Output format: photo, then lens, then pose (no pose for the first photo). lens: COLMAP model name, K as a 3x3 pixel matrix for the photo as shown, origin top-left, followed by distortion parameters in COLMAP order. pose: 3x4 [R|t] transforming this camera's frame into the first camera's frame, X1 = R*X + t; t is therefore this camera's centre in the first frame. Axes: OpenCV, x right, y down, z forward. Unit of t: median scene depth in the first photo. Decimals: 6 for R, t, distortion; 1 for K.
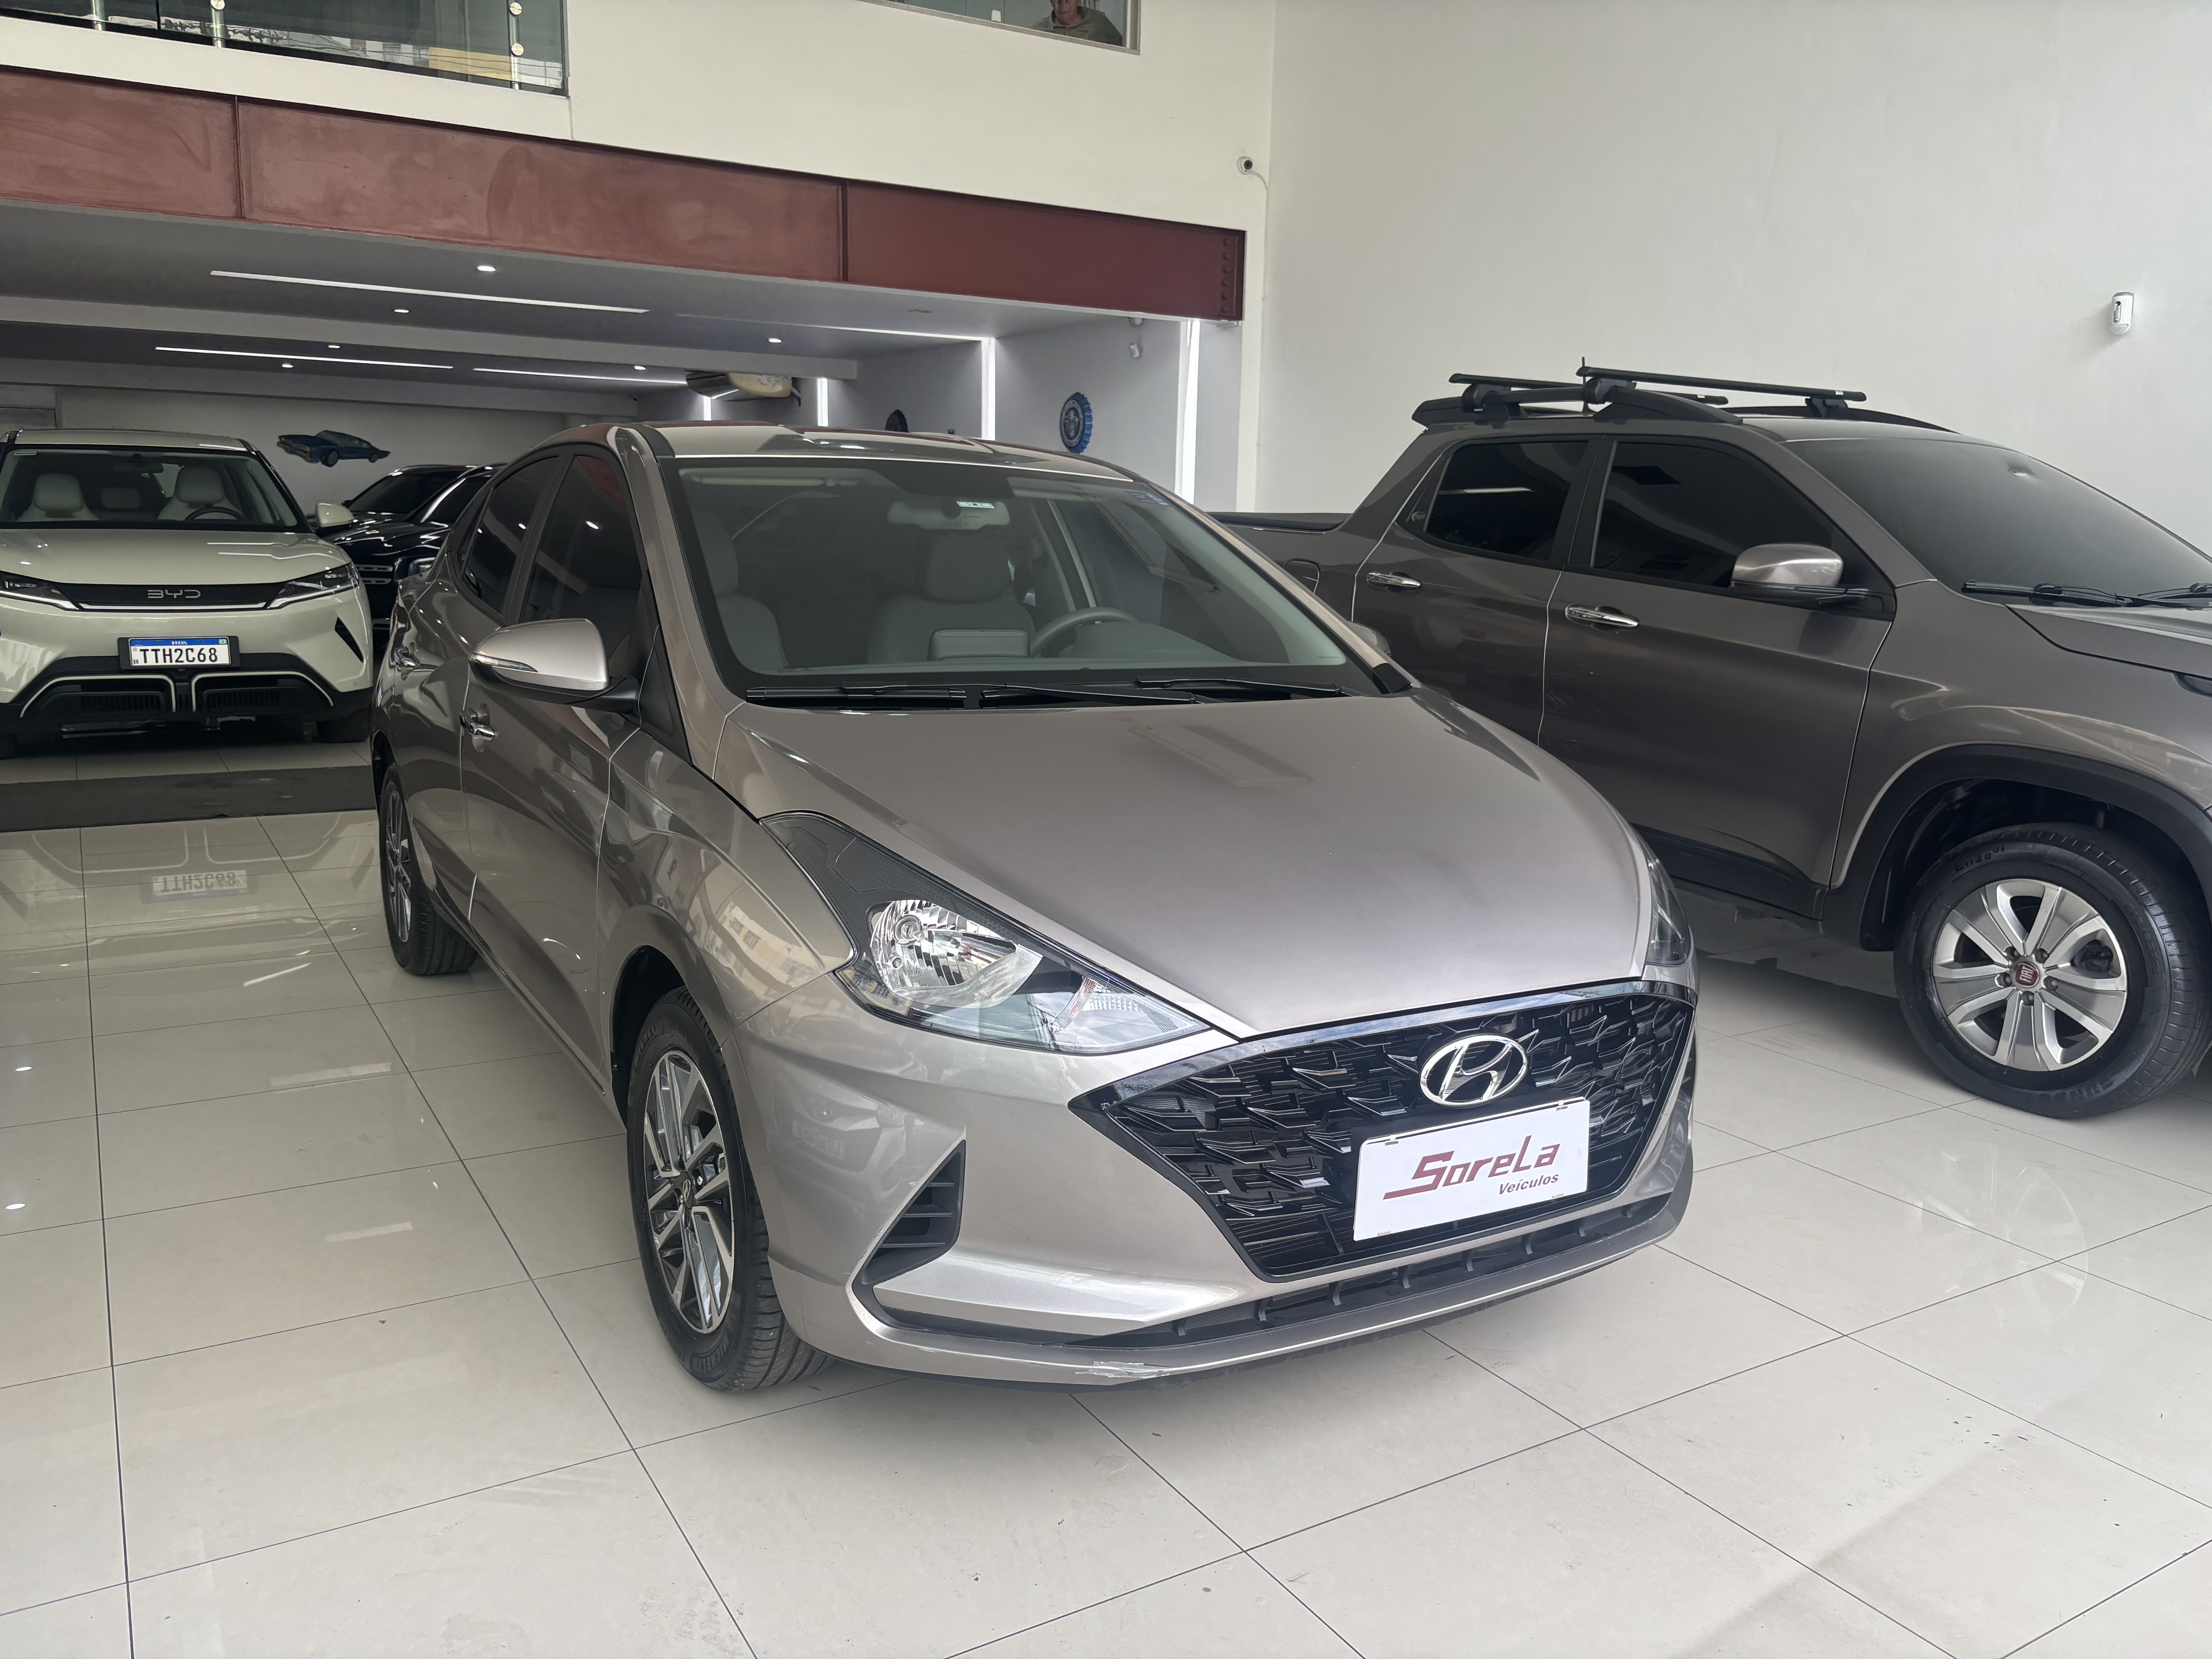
lens RADIAL K [[1683.9, 0, 1111.2], [0, 1683.9, 823.1], [0, 0, 1]] dist [0.016856, -0.020400]
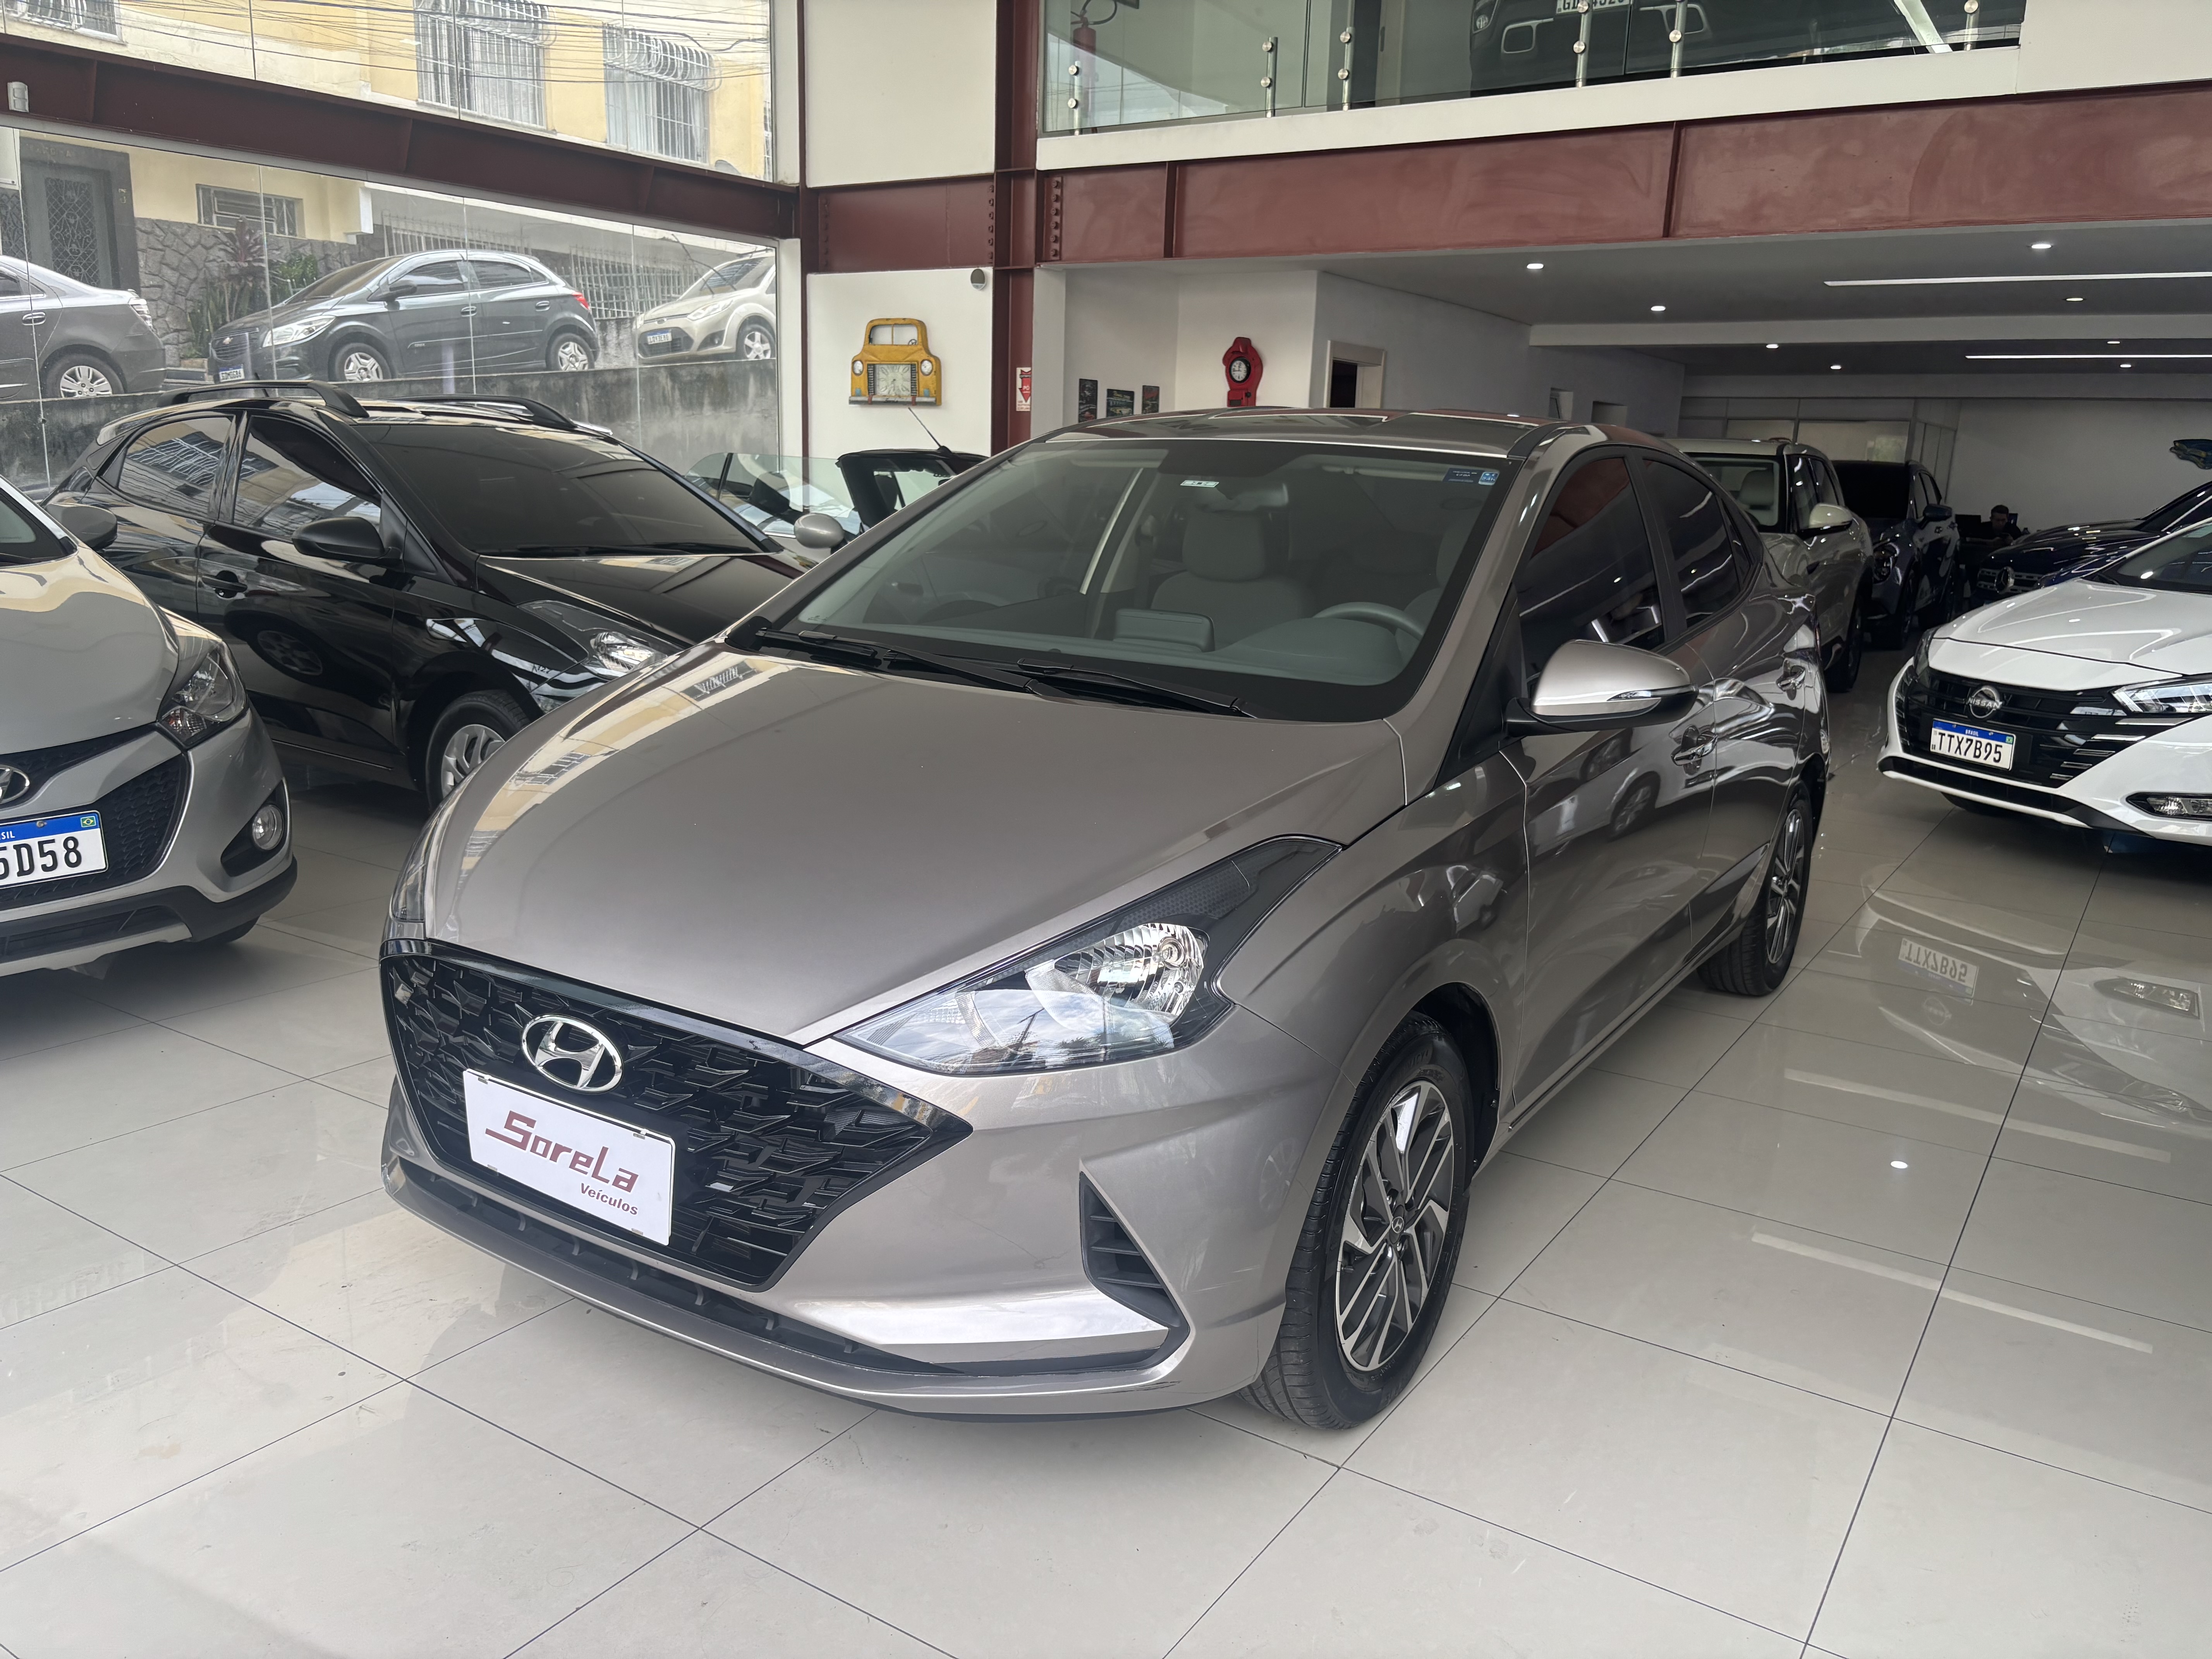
lens RADIAL K [[1683.9, 0, 1095.0], [0, 1683.9, 821.1], [0, 0, 1]] dist [0.016856, -0.020400]
pose [[0.434502, 0.171770, -0.884140, 0.335438], [-0.179407, 0.978480, 0.101930, -0.038617], [0.882622, 0.114332, 0.455968, 0.230594]]
